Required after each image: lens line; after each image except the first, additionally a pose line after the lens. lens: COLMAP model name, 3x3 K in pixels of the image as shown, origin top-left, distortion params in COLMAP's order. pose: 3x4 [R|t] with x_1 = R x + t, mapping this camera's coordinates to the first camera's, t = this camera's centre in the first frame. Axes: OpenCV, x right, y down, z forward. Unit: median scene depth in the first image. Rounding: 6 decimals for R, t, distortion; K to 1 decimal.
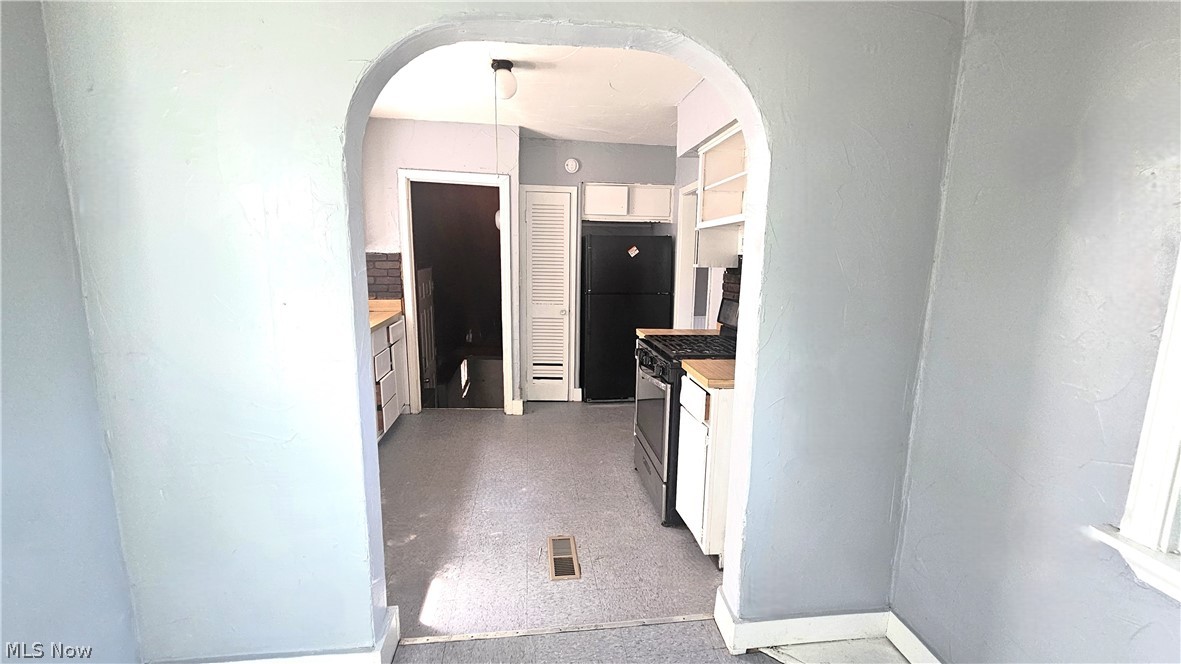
lens RADIAL K [[494.0, 0, 586.3], [0, 494.0, 340.6], [0, 0, 1]] dist [0.000342, 0.000011]
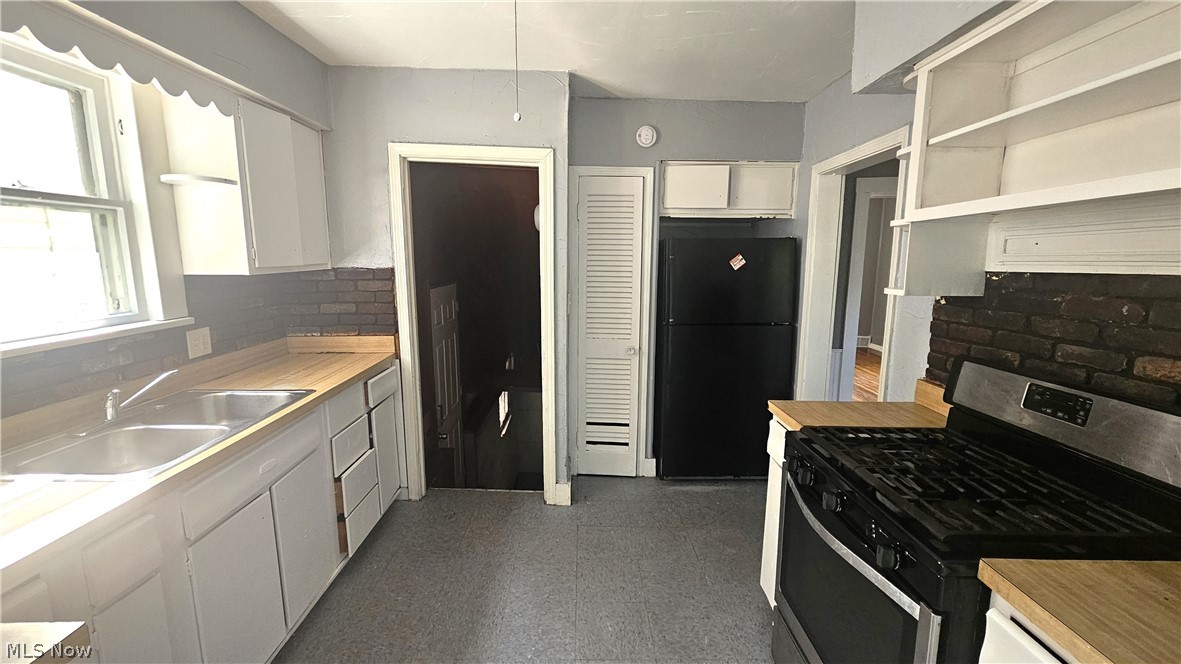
lens RADIAL K [[494.0, 0, 588.2], [0, 494.0, 329.7], [0, 0, 1]] dist [0.000342, 0.000011]
pose [[0.994724, 0.005863, -0.102420, -0.037534], [-0.009019, 0.999498, -0.030381, -0.068492], [0.102191, 0.031145, 0.994277, 0.327018]]
